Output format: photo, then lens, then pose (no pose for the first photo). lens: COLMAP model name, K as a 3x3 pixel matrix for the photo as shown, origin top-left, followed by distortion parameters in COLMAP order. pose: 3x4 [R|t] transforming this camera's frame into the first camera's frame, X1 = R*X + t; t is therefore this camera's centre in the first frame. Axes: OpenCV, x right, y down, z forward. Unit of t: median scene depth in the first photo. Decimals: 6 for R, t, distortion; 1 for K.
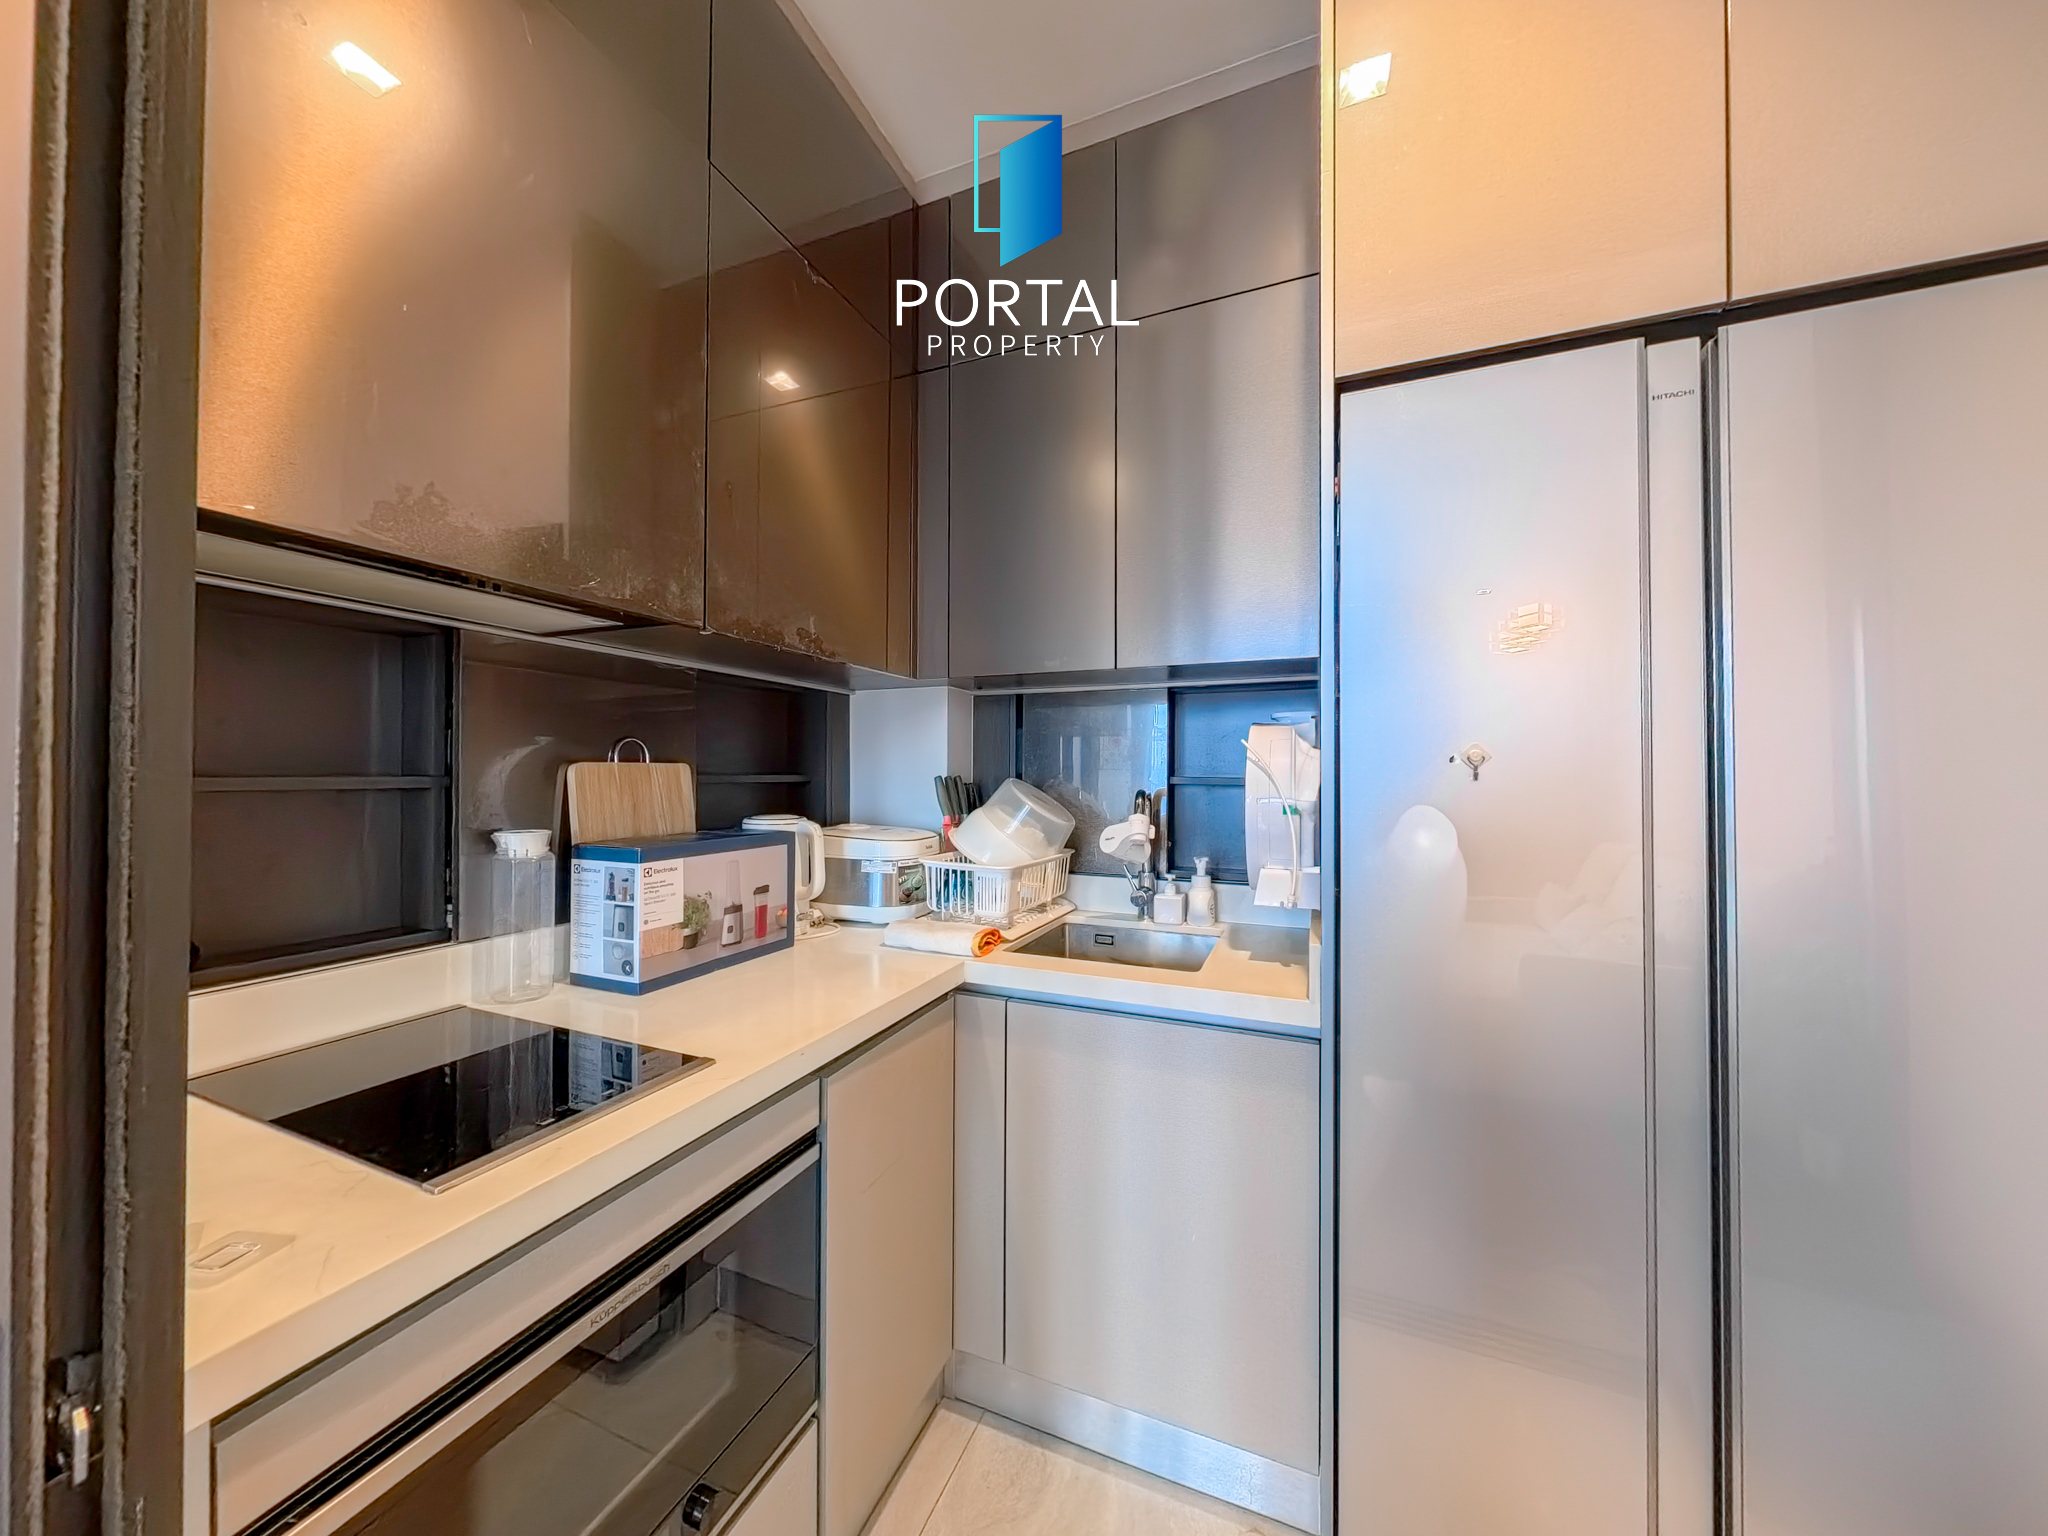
lens RADIAL K [[712.1, 0, 1022.1], [0, 712.1, 768.4], [0, 0, 1]] dist [0.002589, -0.001121]
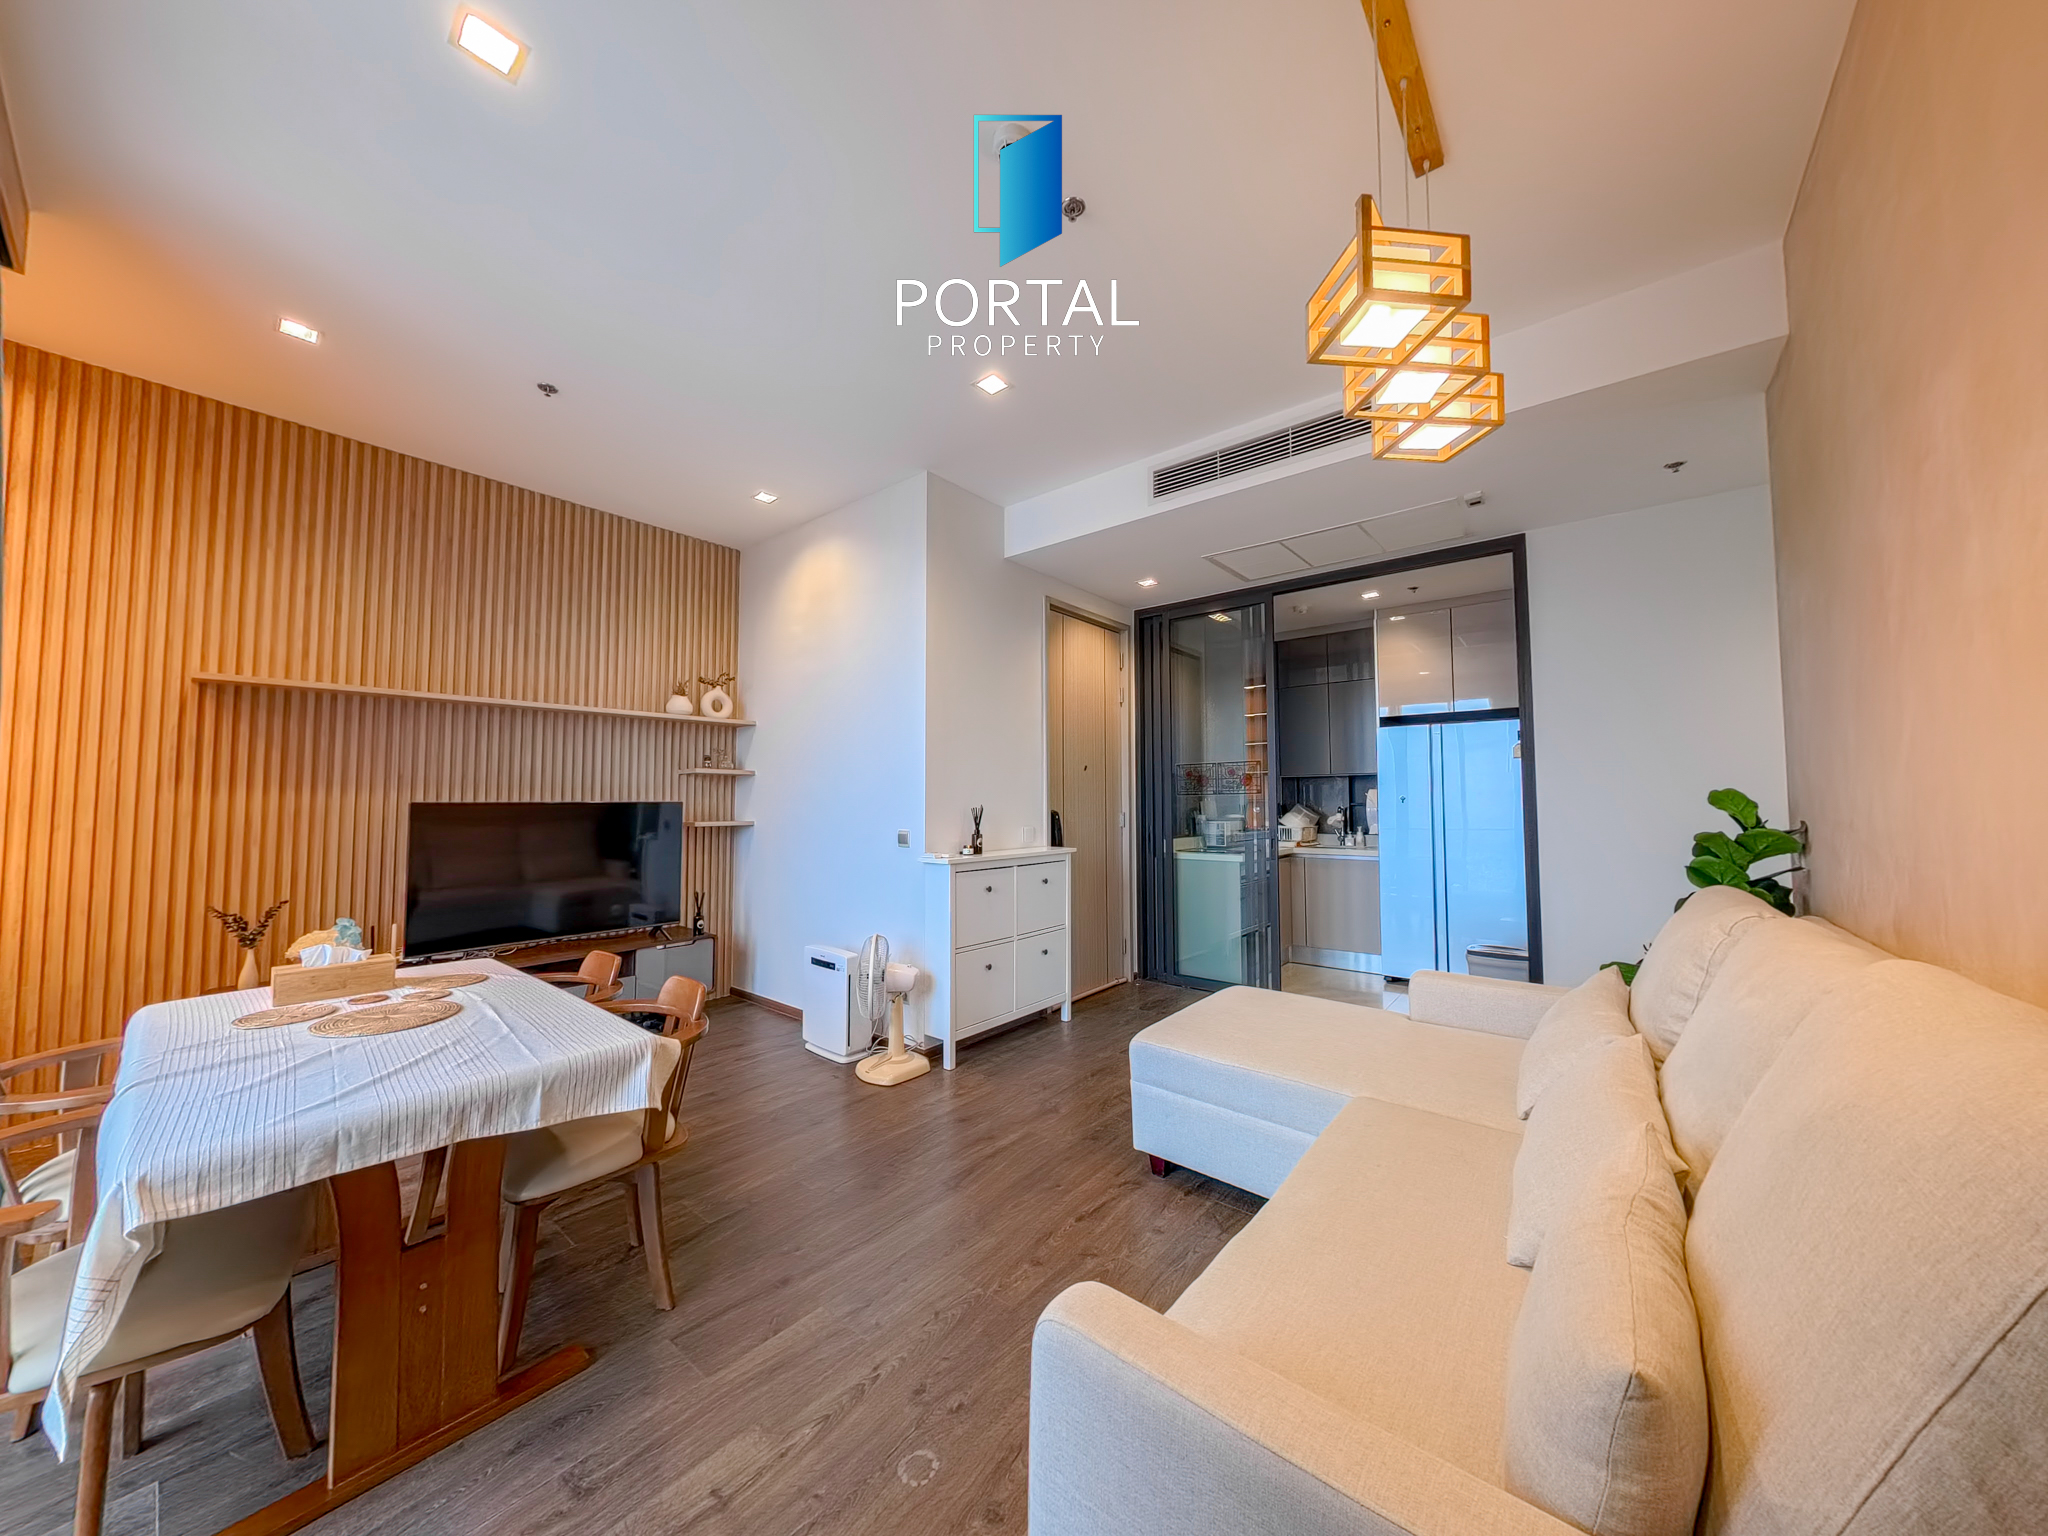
lens RADIAL K [[712.1, 0, 1017.9], [0, 712.1, 764.4], [0, 0, 1]] dist [0.002589, -0.001121]
pose [[0.958966, -0.021837, -0.282679, -0.394532], [0.008967, 0.998867, -0.046742, -0.031293], [0.283380, 0.042290, 0.958075, -3.124571]]
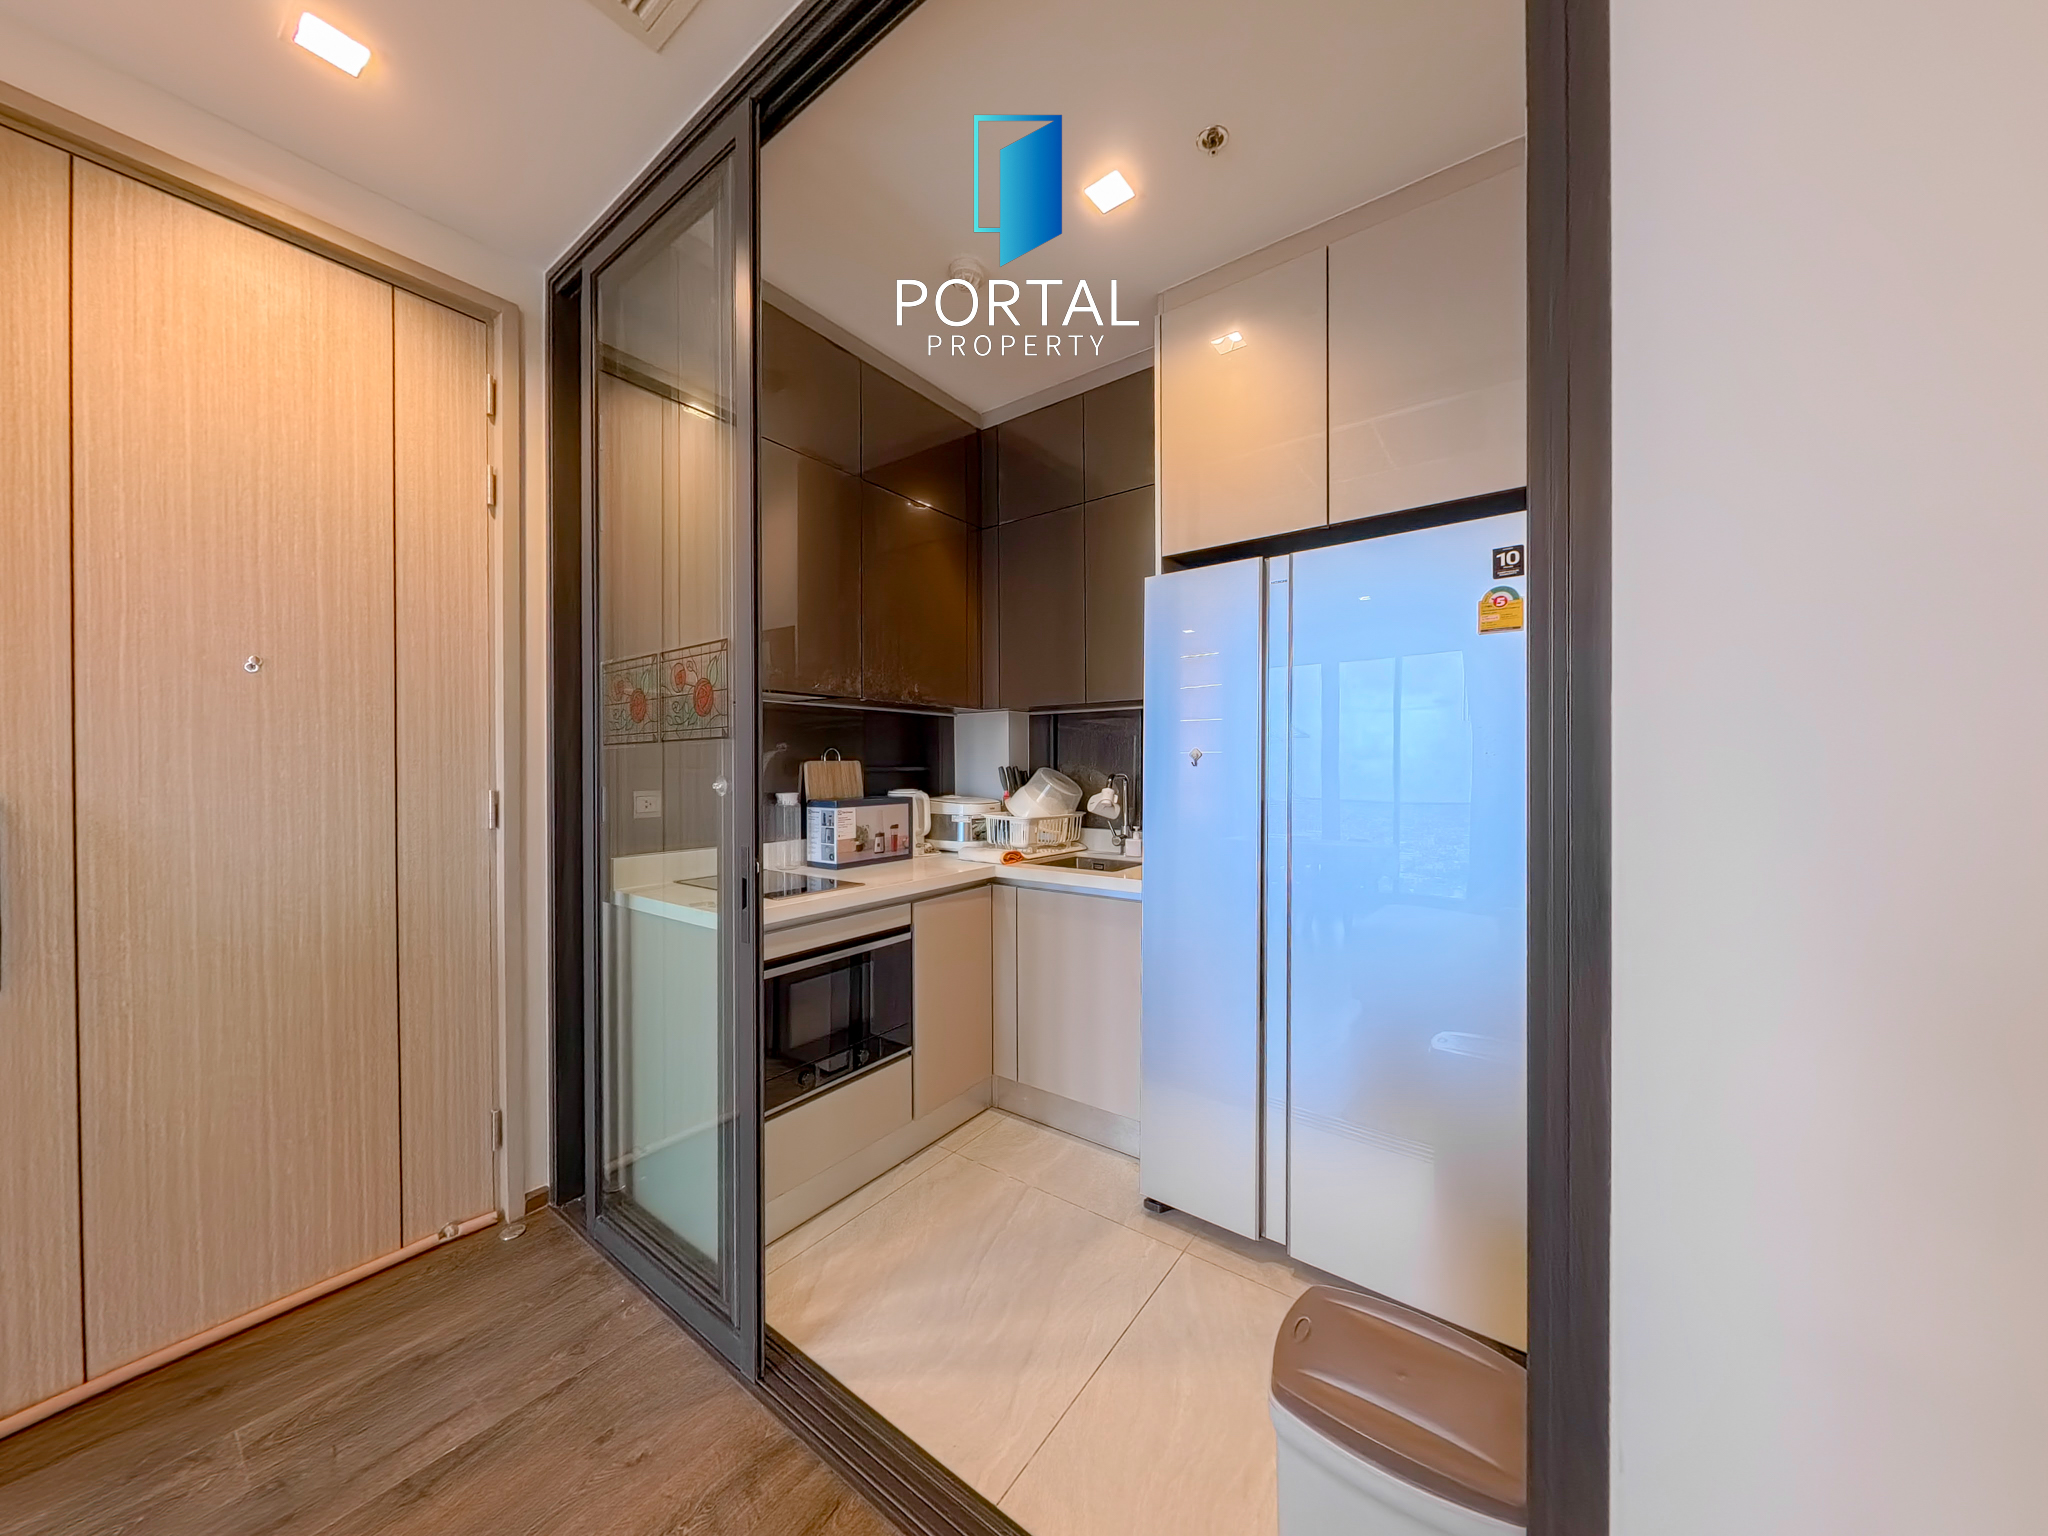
lens RADIAL K [[712.1, 0, 1025.3], [0, 712.1, 769.0], [0, 0, 1]] dist [0.002589, -0.001121]
pose [[0.972116, -0.006148, -0.234419, 0.395014], [0.009529, 0.999866, 0.013291, -0.006240], [0.234306, -0.015154, 0.972045, -0.720581]]
